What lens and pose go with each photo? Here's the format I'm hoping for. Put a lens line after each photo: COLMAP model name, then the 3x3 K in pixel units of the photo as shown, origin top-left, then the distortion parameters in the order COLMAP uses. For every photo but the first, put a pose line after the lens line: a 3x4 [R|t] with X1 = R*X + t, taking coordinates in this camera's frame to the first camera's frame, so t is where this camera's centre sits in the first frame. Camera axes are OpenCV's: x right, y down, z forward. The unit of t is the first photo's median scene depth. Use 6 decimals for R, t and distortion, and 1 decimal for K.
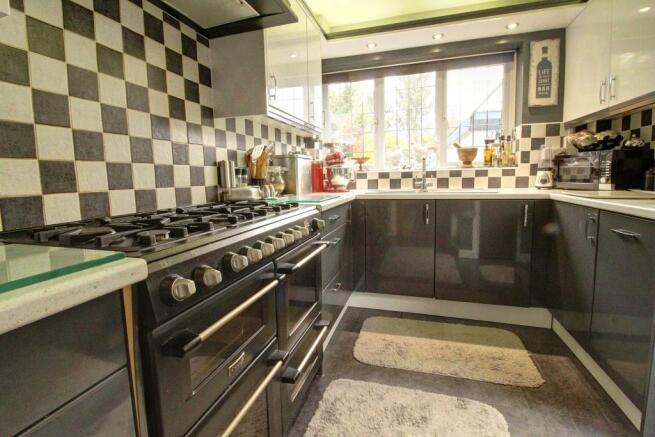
lens RADIAL K [[304.2, 0, 329.9], [0, 304.2, 206.9], [0, 0, 1]] dist [-0.003038, -0.001570]
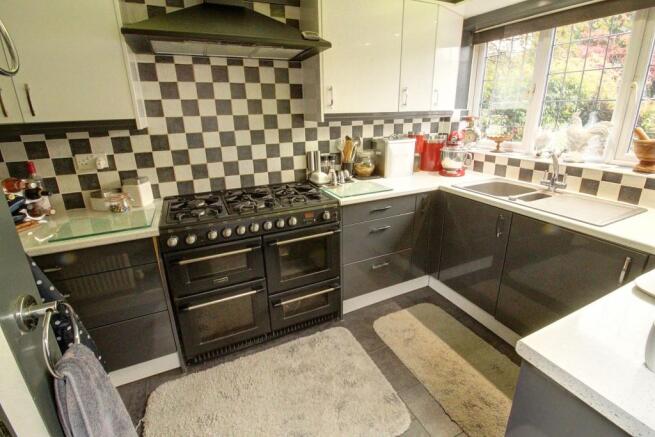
lens RADIAL K [[304.2, 0, 329.9], [0, 304.2, 206.9], [0, 0, 1]] dist [-0.003038, -0.001570]
pose [[0.666021, 0.236300, -0.707516, 0.759563], [-0.070279, 0.964157, 0.255856, -0.271265], [0.742615, -0.120682, 0.658756, 0.122444]]
